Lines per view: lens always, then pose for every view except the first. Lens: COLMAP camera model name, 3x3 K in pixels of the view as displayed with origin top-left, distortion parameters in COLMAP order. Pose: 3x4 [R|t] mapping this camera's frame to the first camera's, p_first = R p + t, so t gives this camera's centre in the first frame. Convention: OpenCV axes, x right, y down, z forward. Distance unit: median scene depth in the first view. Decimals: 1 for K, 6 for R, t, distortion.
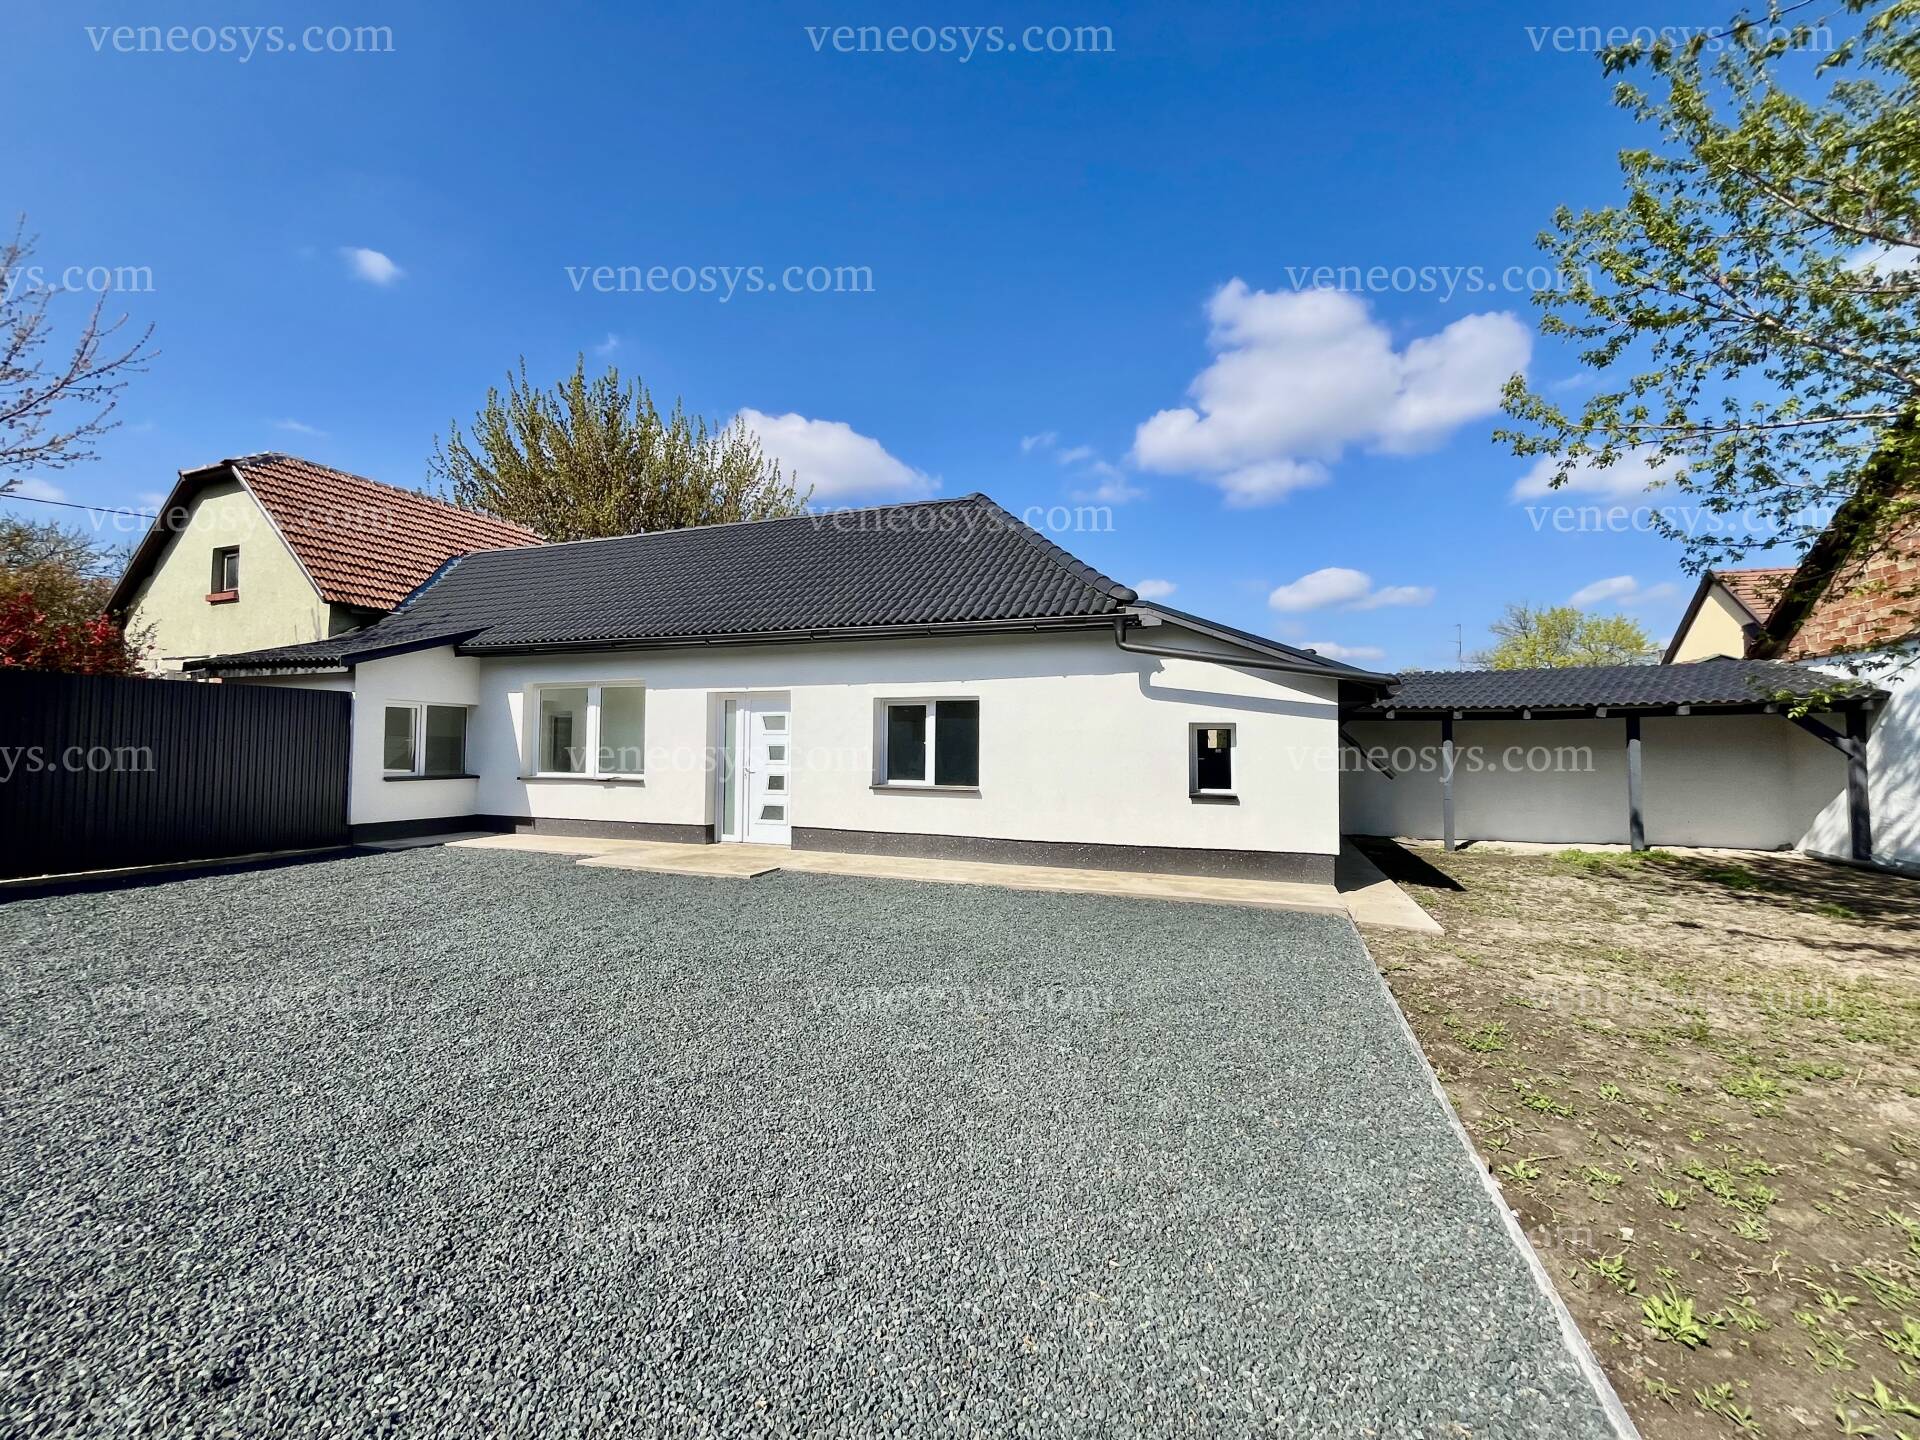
lens RADIAL K [[775.7, 0, 956.0], [0, 775.7, 721.7], [0, 0, 1]] dist [-0.002160, 0.000482]
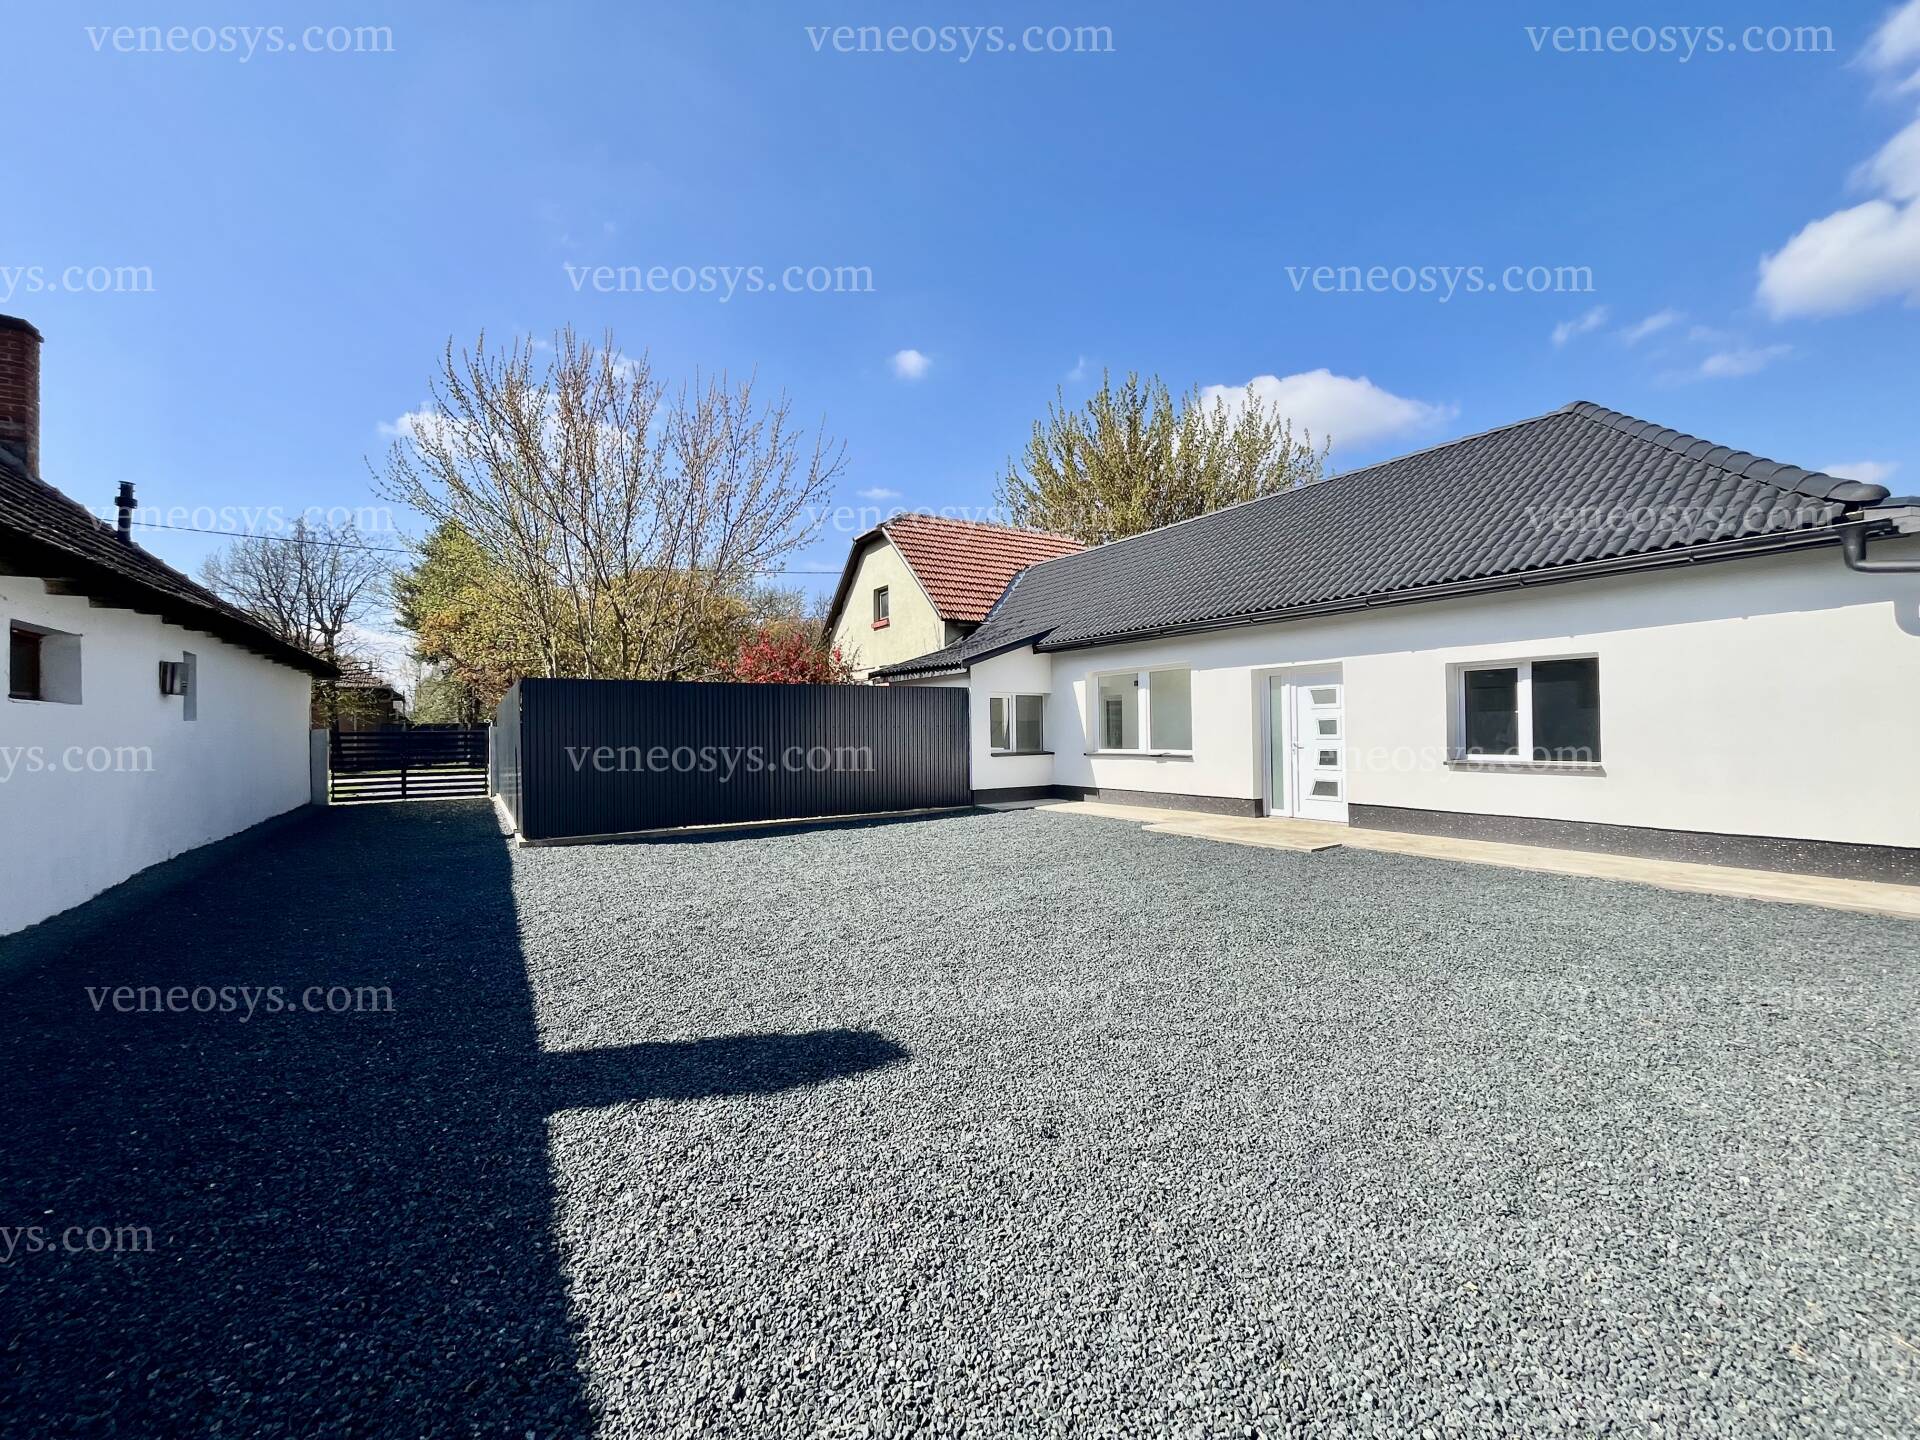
lens RADIAL K [[775.7, 0, 957.6], [0, 775.7, 721.7], [0, 0, 1]] dist [-0.002160, 0.000482]
pose [[0.804580, -0.026113, -0.593270, -0.028205], [0.042503, 0.999003, 0.013671, 0.000285], [0.592322, -0.036215, 0.804887, -0.058438]]
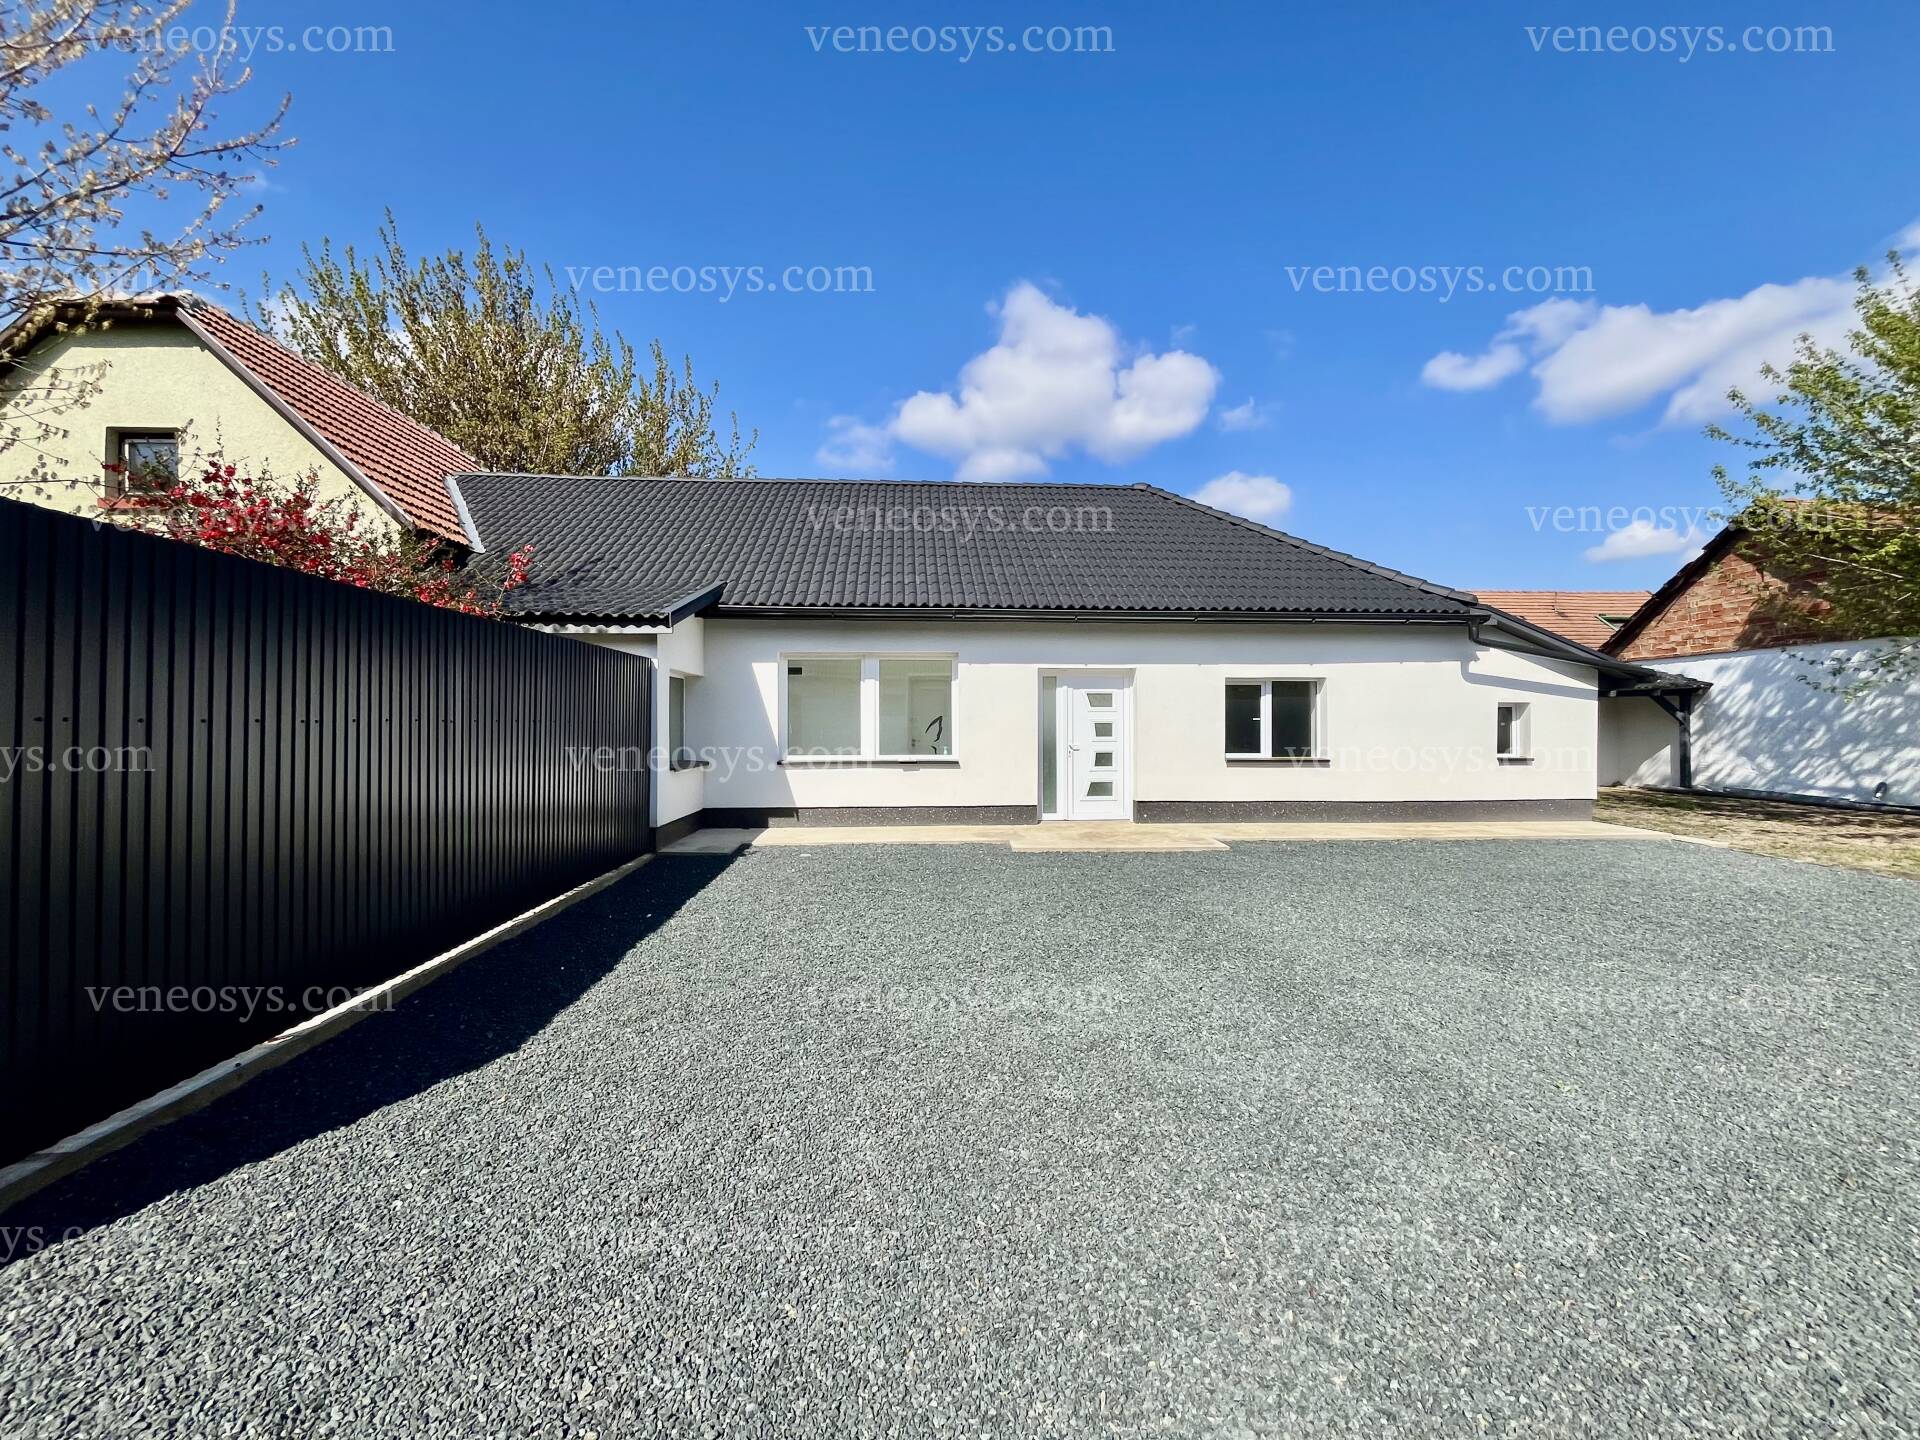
lens RADIAL K [[775.7, 0, 968.5], [0, 775.7, 726.5], [0, 0, 1]] dist [-0.002160, 0.000482]
pose [[0.915258, -0.009620, 0.402754, -0.817742], [-0.007298, 0.999155, 0.040450, -0.003718], [-0.402803, -0.039962, 0.914414, 0.152742]]
